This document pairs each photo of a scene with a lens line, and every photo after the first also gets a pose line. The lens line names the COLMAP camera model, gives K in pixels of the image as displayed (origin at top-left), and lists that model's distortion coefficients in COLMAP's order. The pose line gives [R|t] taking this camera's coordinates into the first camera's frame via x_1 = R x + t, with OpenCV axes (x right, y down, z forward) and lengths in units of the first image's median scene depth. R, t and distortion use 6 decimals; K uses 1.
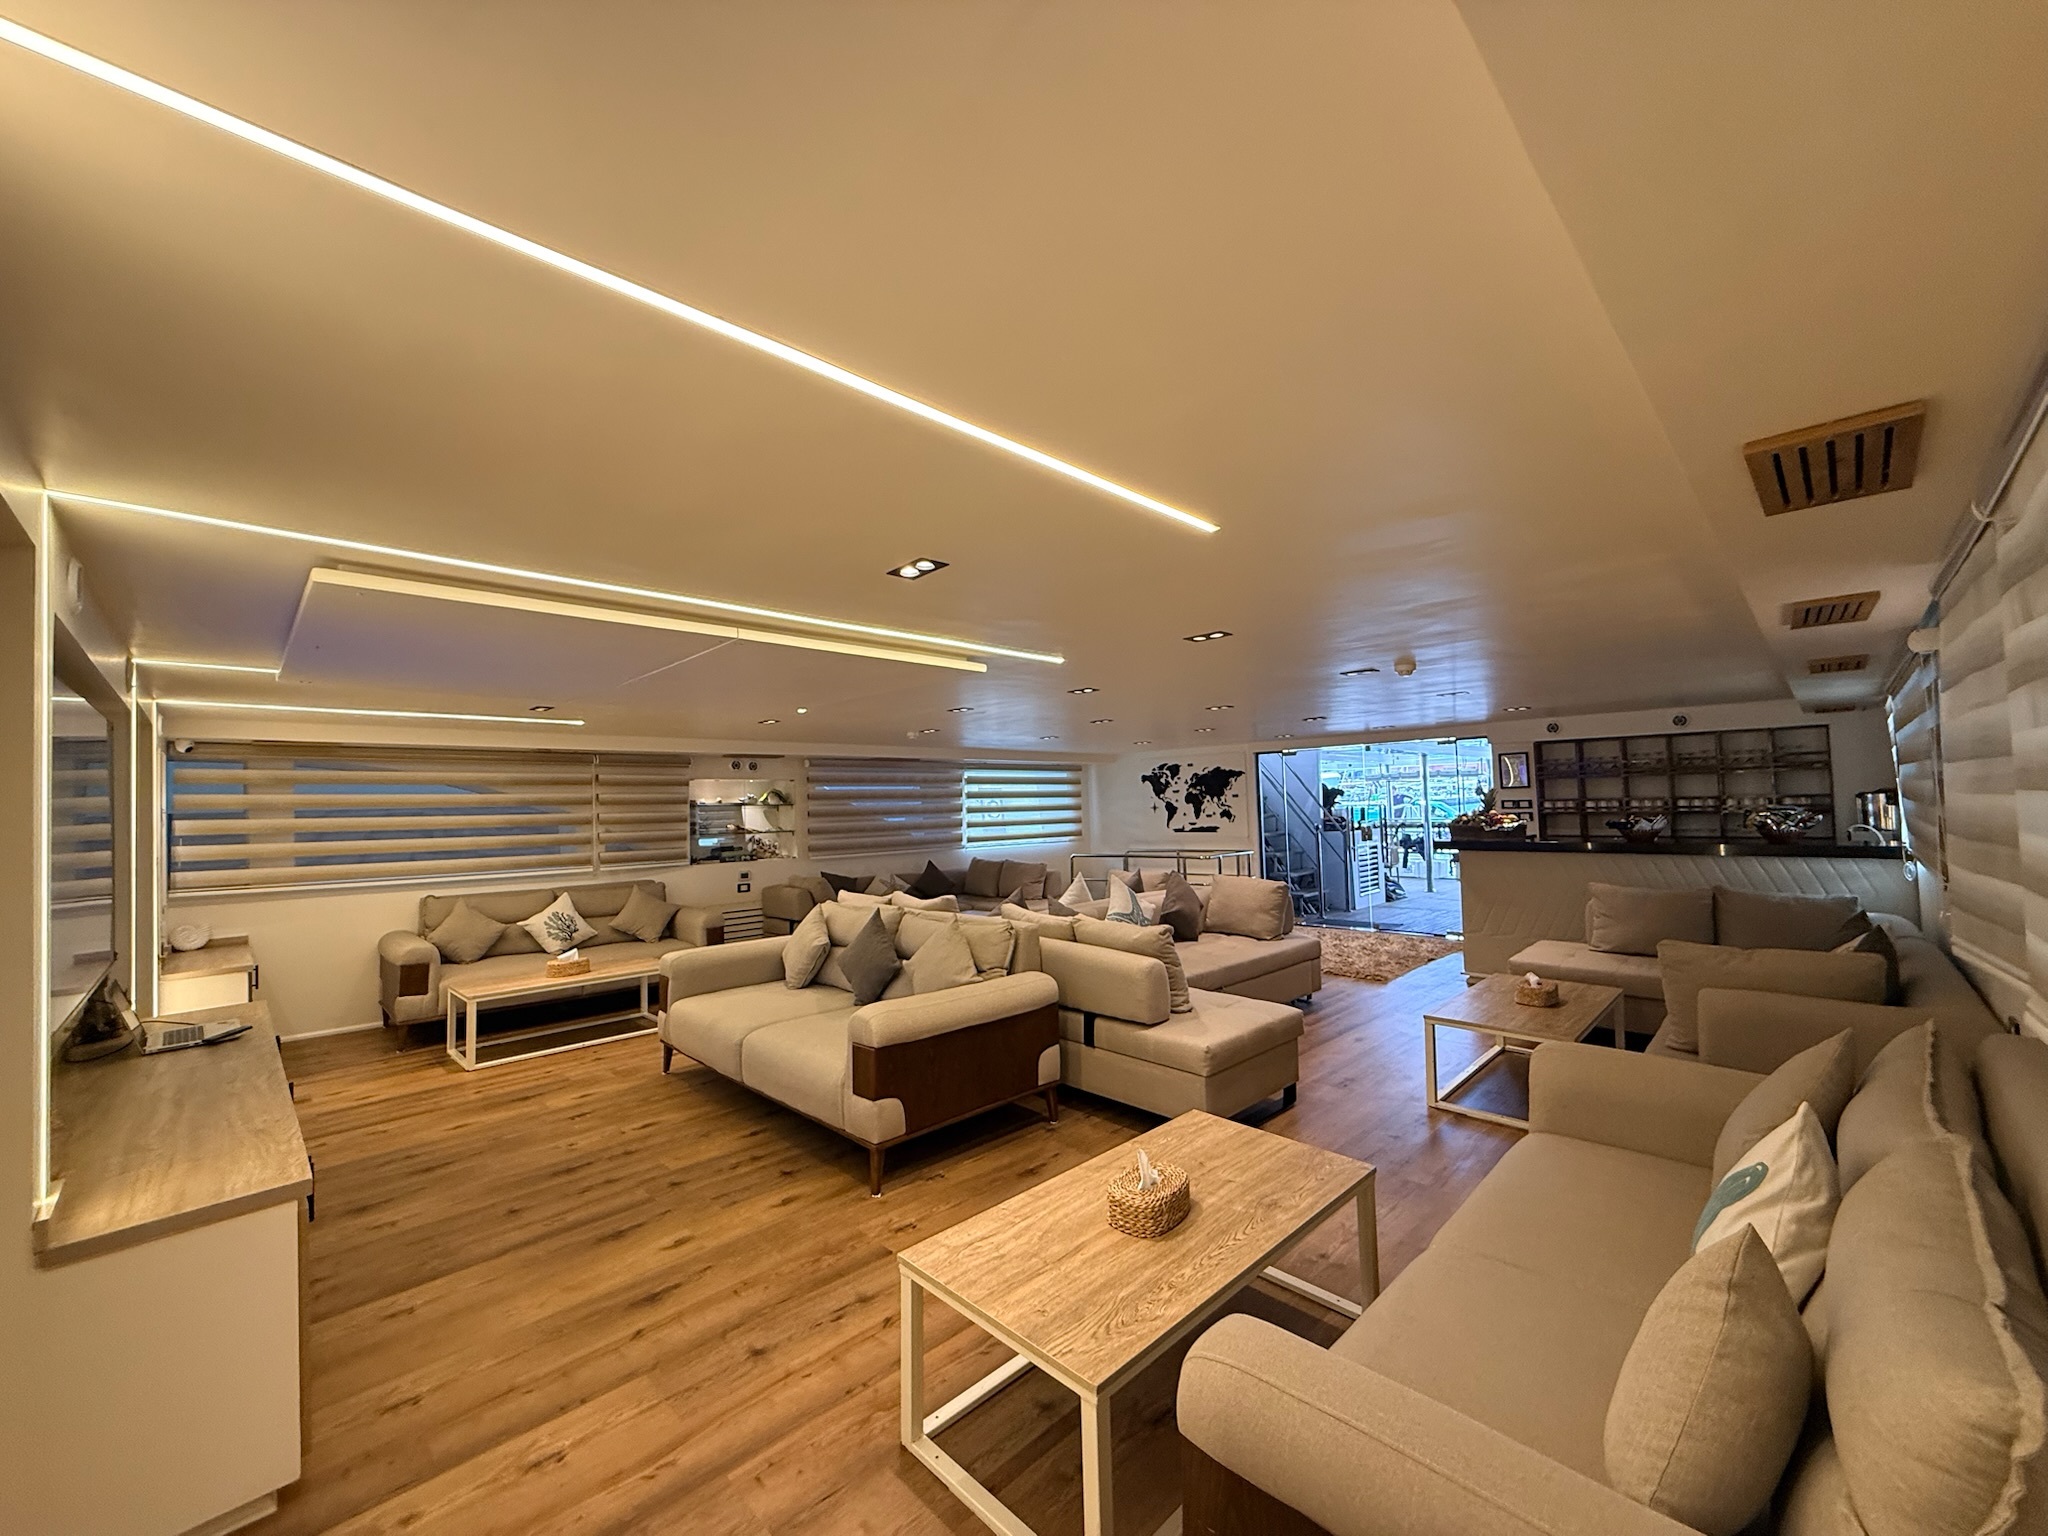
lens RADIAL K [[812.8, 0, 1023.0], [0, 812.8, 767.5], [0, 0, 1]] dist [-0.000564, -0.000113]
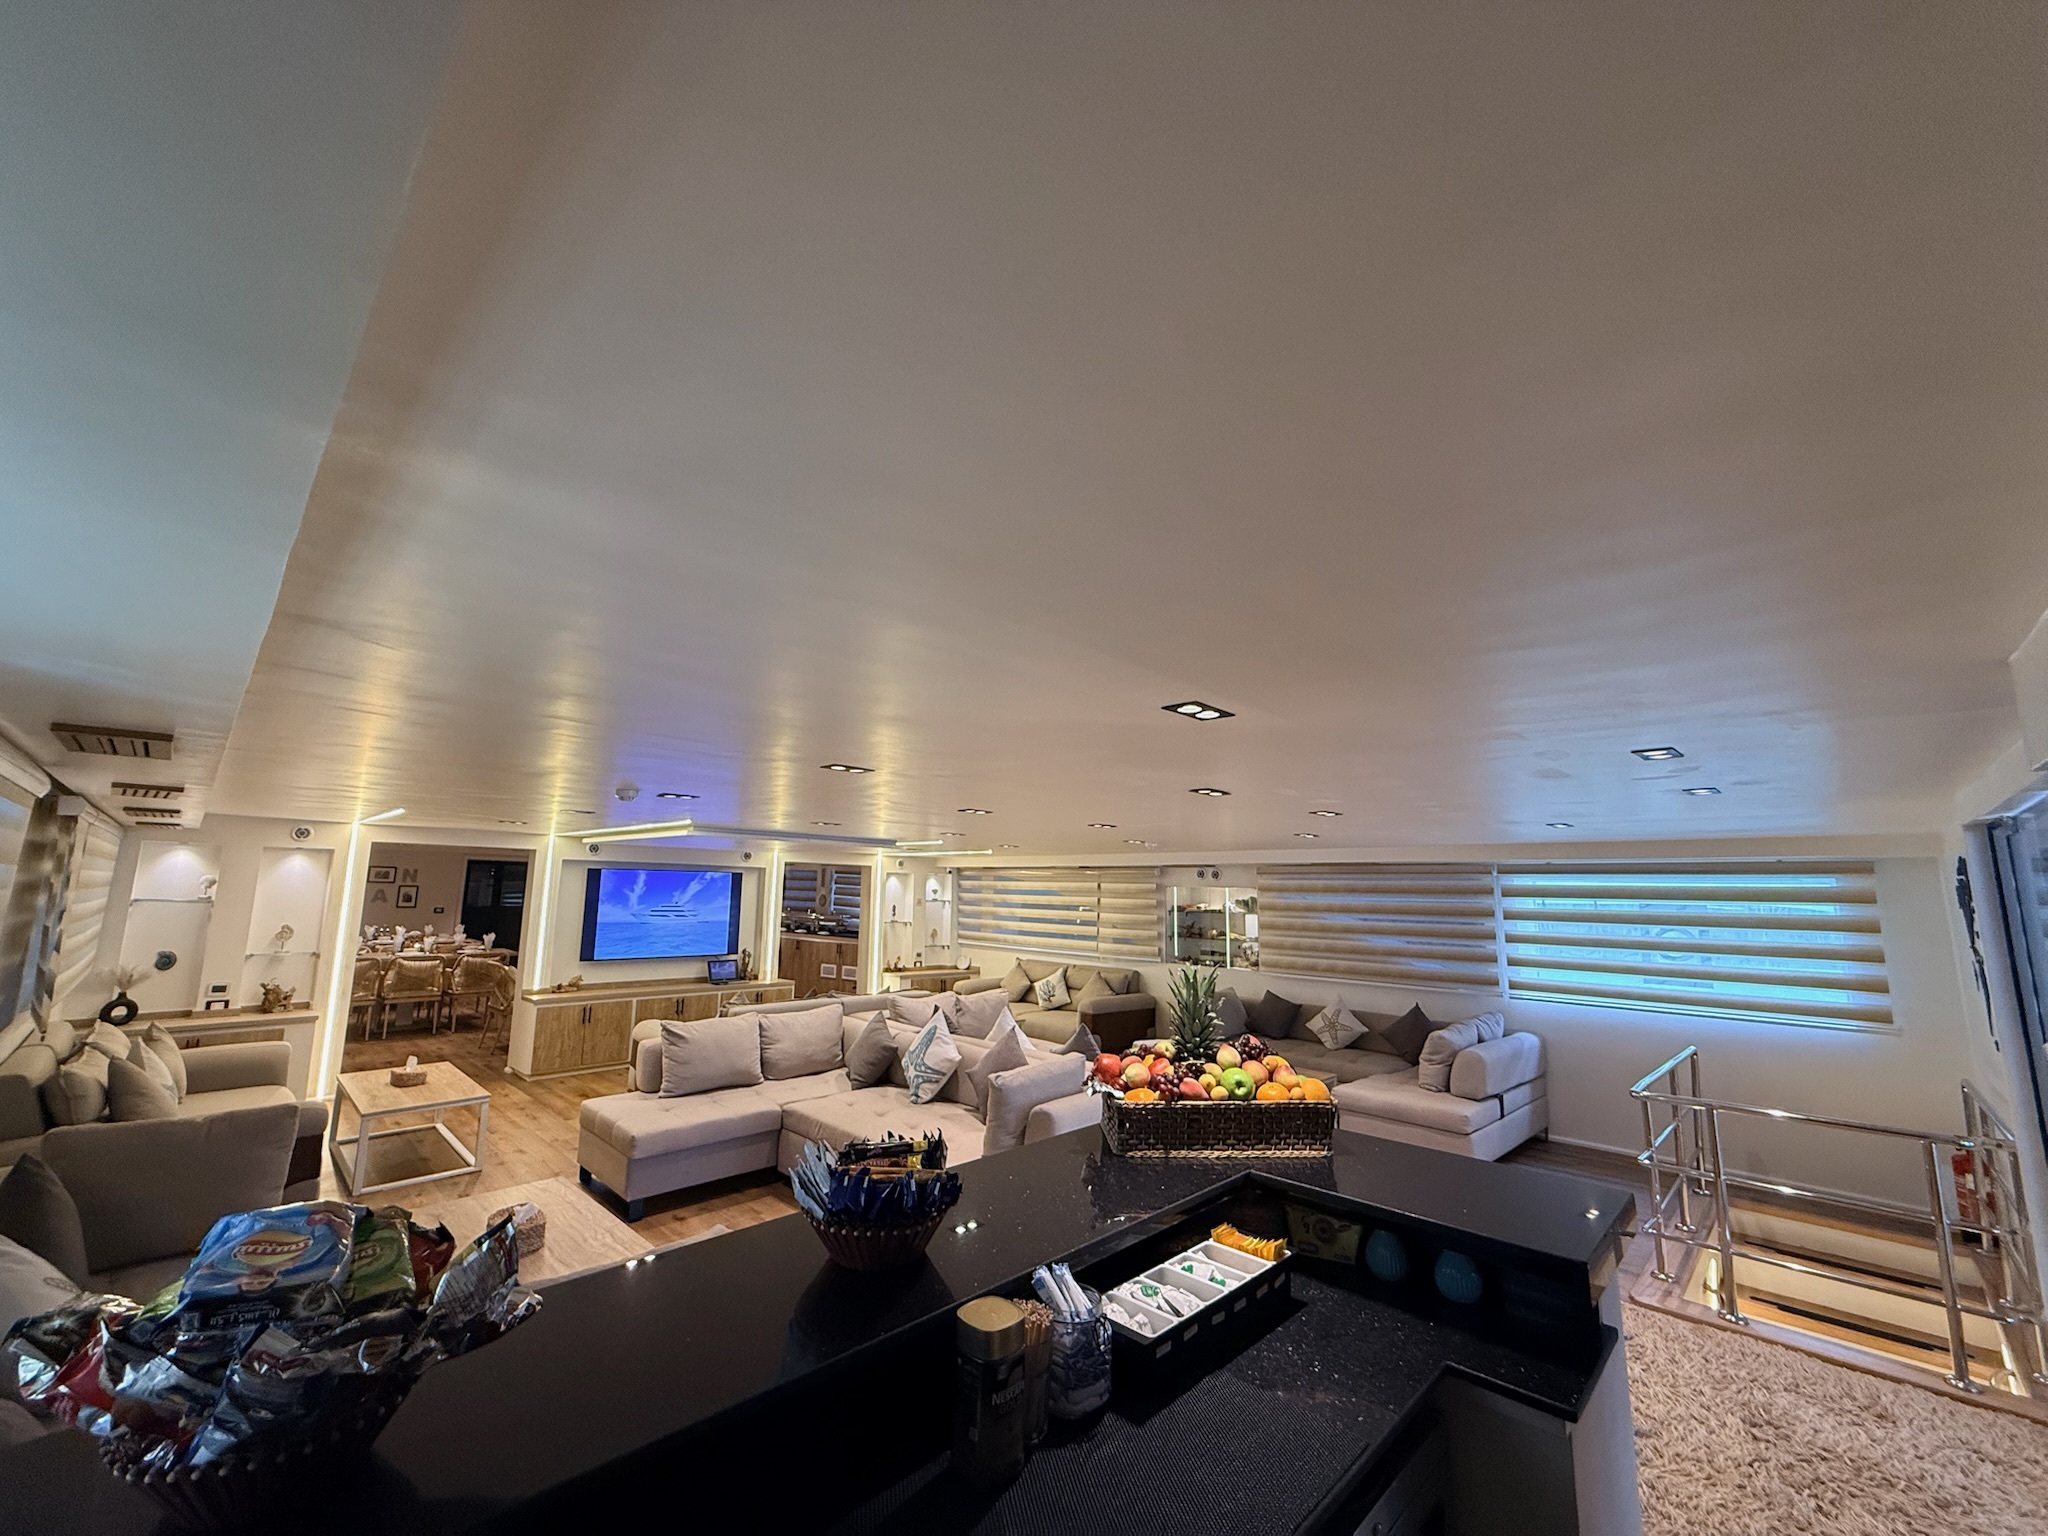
lens RADIAL K [[812.8, 0, 1021.1], [0, 812.8, 770.8], [0, 0, 1]] dist [-0.000564, -0.000113]
pose [[0.014054, -0.141719, -0.989807, 0.583364], [0.005679, 0.989900, -0.141652, 0.010233], [0.999885, -0.003630, 0.014717, 0.605082]]
